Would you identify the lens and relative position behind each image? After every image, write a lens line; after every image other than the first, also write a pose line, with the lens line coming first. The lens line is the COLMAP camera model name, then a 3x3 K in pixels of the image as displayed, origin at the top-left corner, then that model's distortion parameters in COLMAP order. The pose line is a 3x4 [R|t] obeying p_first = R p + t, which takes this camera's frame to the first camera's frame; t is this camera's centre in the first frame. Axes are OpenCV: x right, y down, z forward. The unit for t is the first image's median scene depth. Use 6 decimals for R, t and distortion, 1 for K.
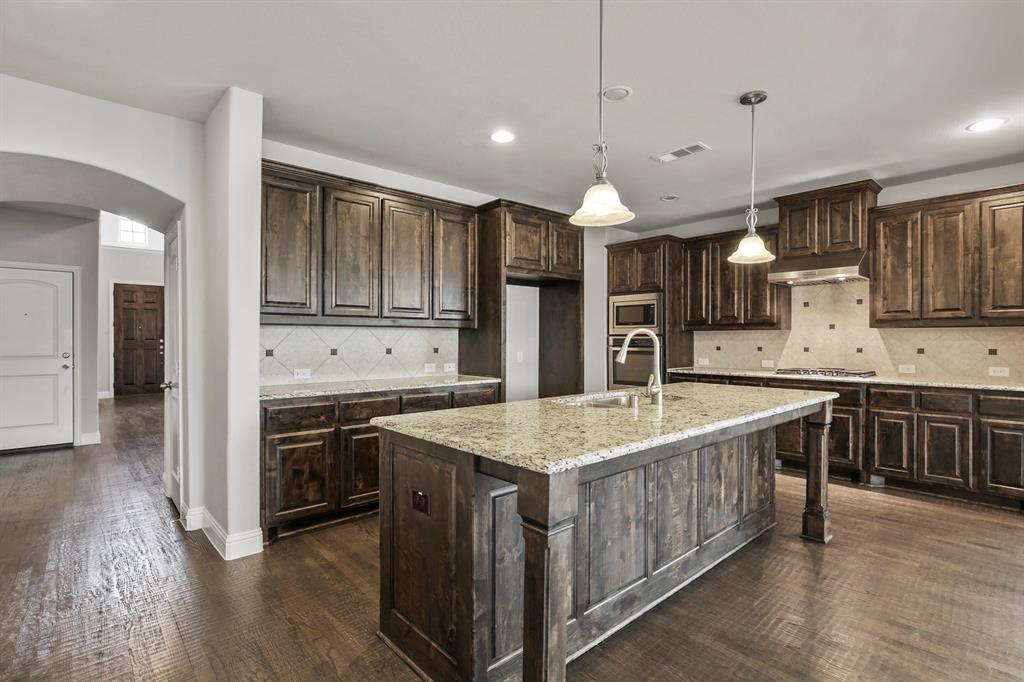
lens RADIAL K [[489.9, 0, 516.6], [0, 489.9, 337.8], [0, 0, 1]] dist [-0.001388, -0.000974]
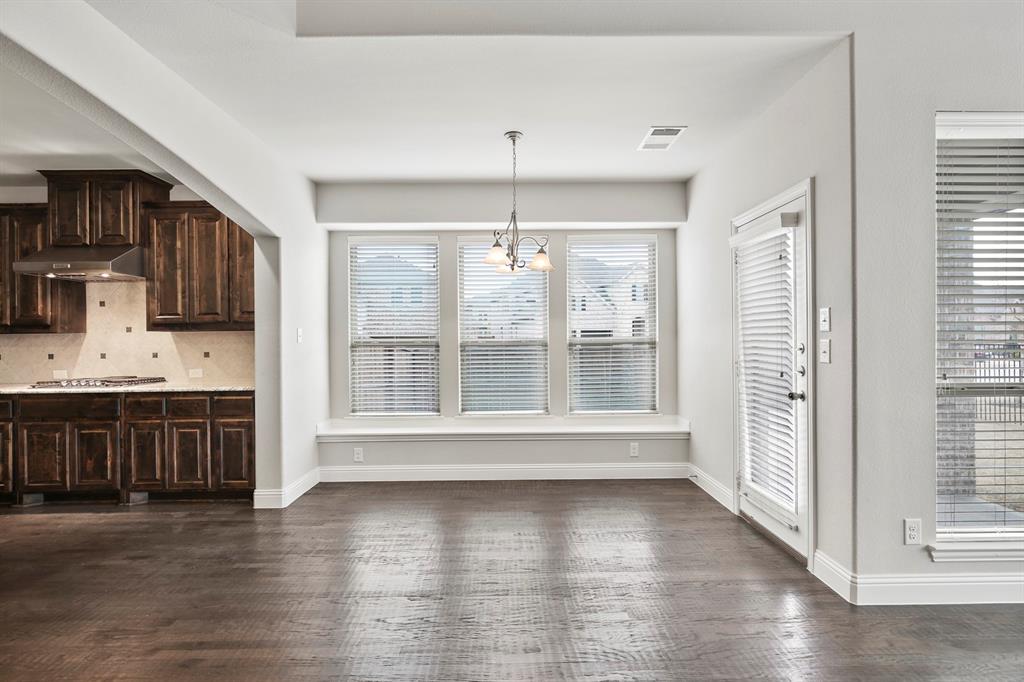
lens RADIAL K [[489.9, 0, 512.8], [0, 489.9, 339.7], [0, 0, 1]] dist [-0.001388, -0.000974]
pose [[0.680519, -0.006863, 0.732698, 0.539246], [0.009454, 0.999955, 0.000586, 0.001563], [-0.732669, 0.006528, 0.680553, -0.142531]]
